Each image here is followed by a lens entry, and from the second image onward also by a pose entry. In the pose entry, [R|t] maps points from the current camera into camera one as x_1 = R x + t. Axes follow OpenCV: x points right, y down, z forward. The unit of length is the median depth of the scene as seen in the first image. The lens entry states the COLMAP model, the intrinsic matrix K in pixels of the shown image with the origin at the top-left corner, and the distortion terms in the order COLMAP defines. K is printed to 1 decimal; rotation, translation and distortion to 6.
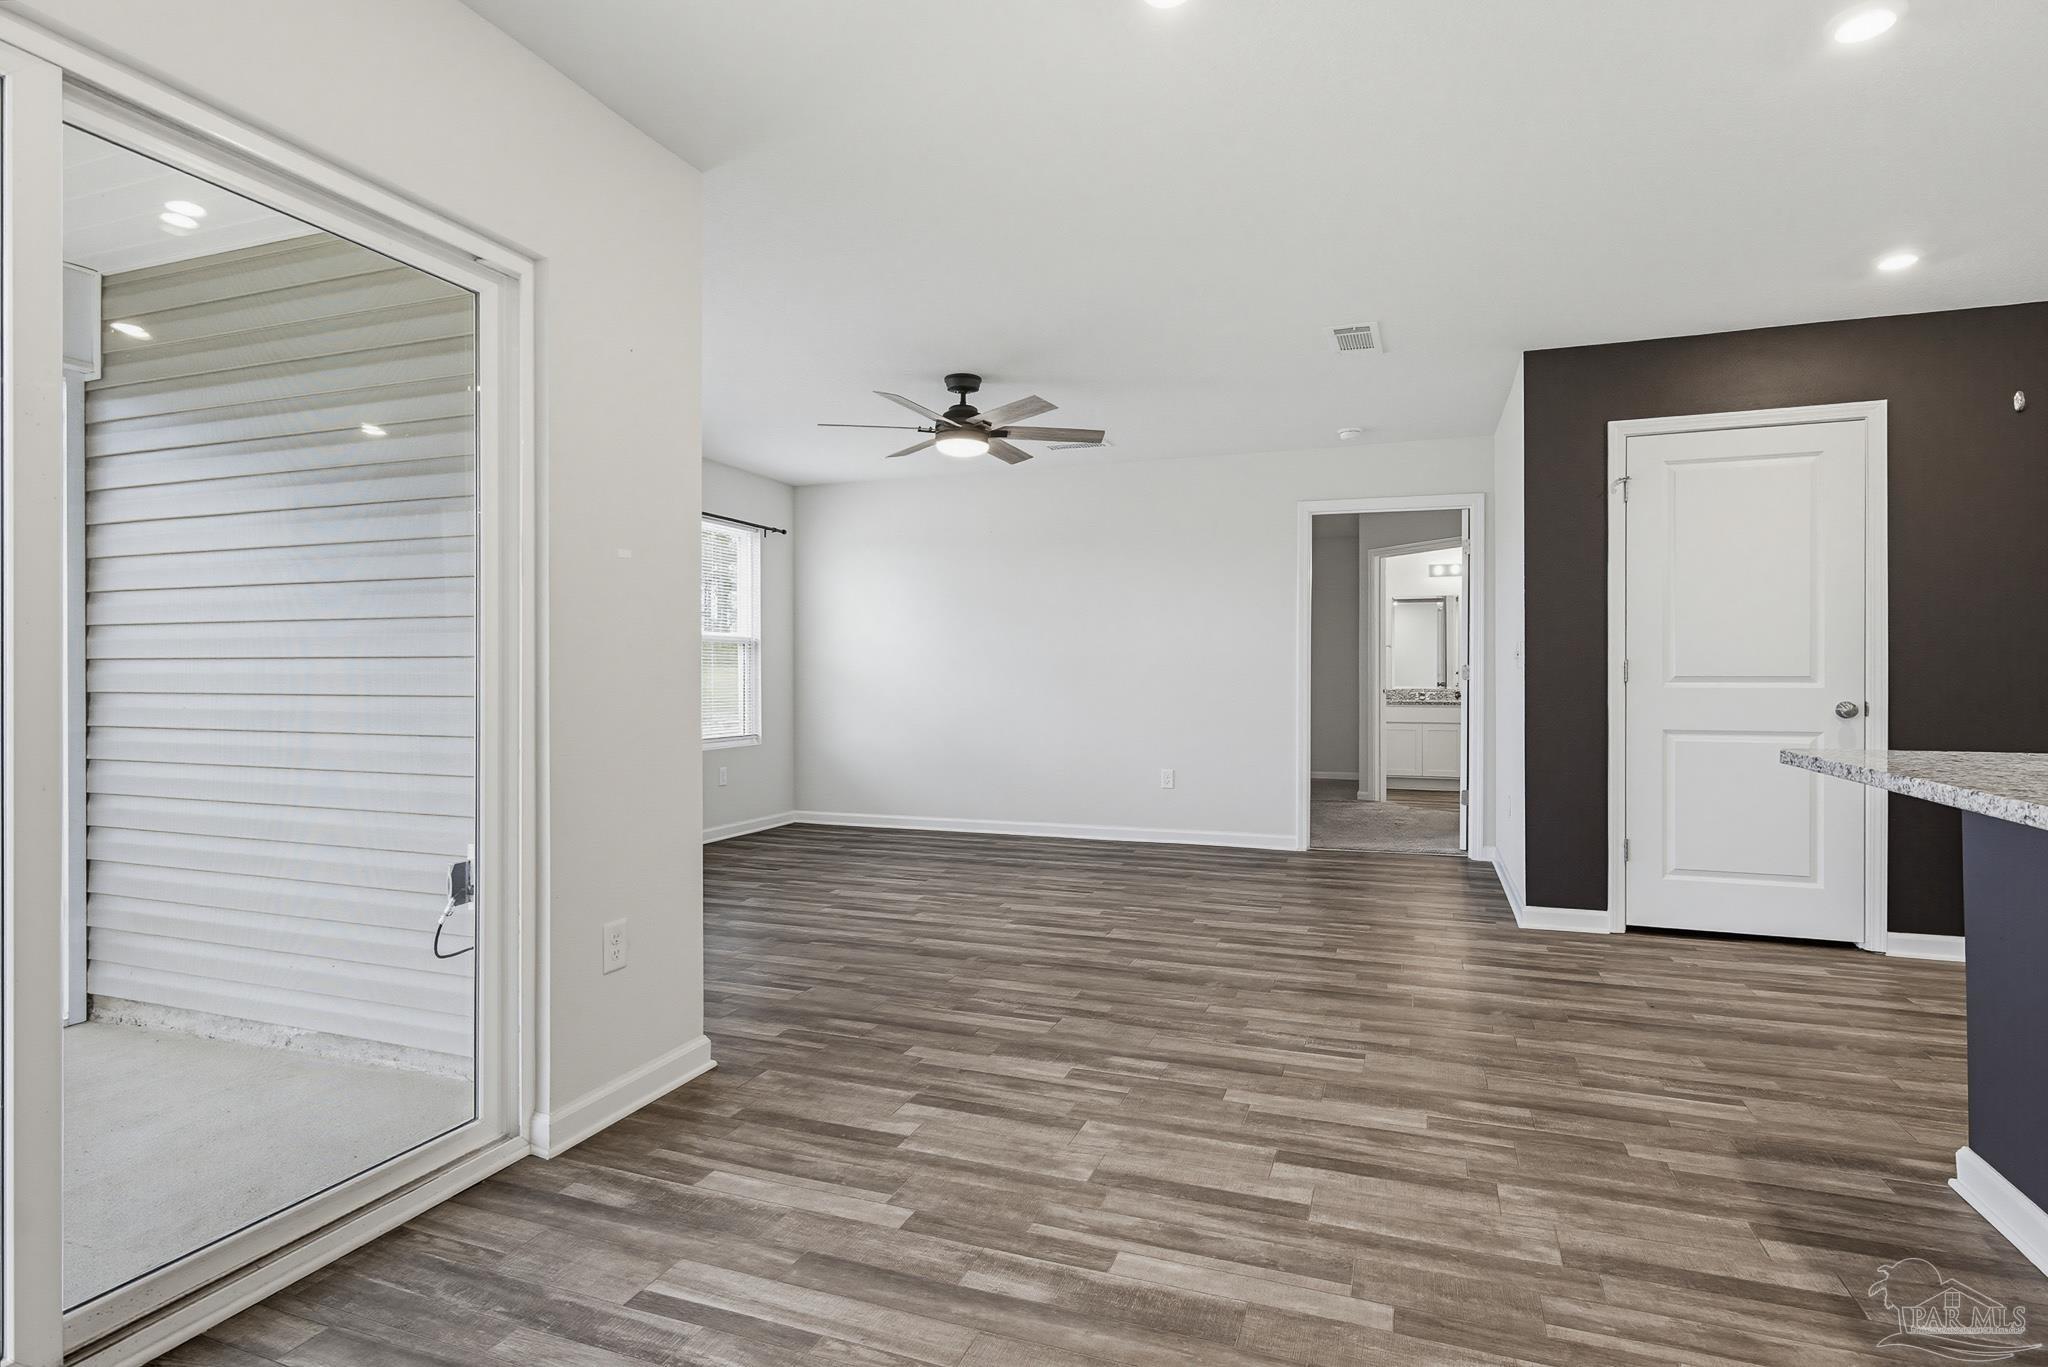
lens RADIAL K [[1028.3, 0, 1044.6], [0, 1028.3, 678.4], [0, 0, 1]] dist [-0.001247, -0.000086]
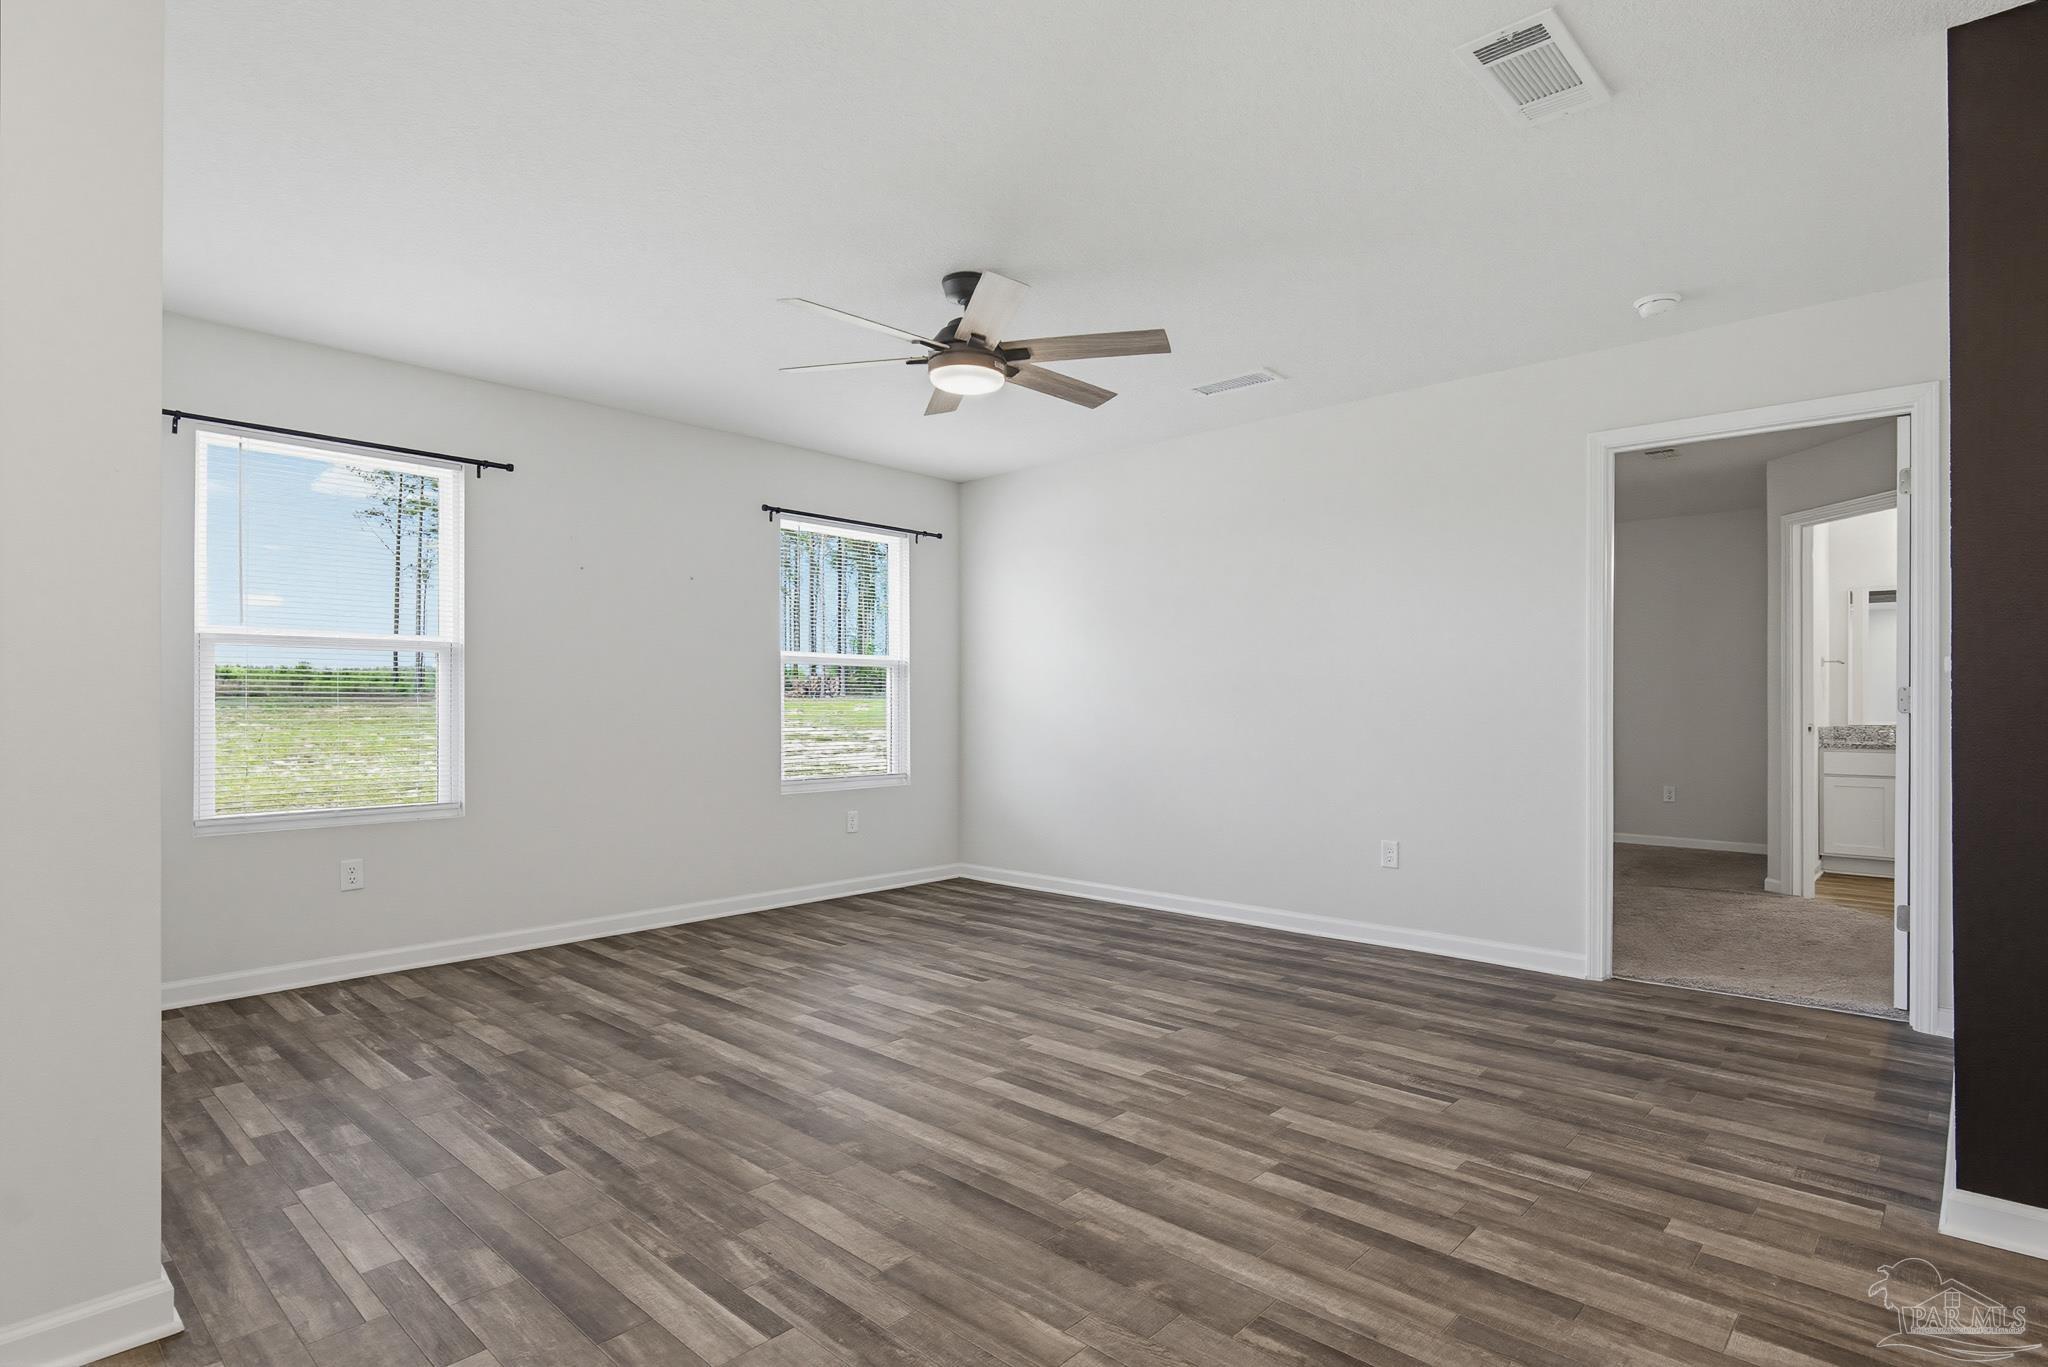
lens RADIAL K [[1043.6, 0, 1050.2], [0, 1043.6, 695.6], [0, 0, 1]] dist [-0.000642, -0.000314]
pose [[0.925669, -0.003882, -0.378314, 0.159951], [-0.000477, 0.999935, -0.011427, -0.000350], [0.378333, 0.010758, 0.925607, 0.239151]]
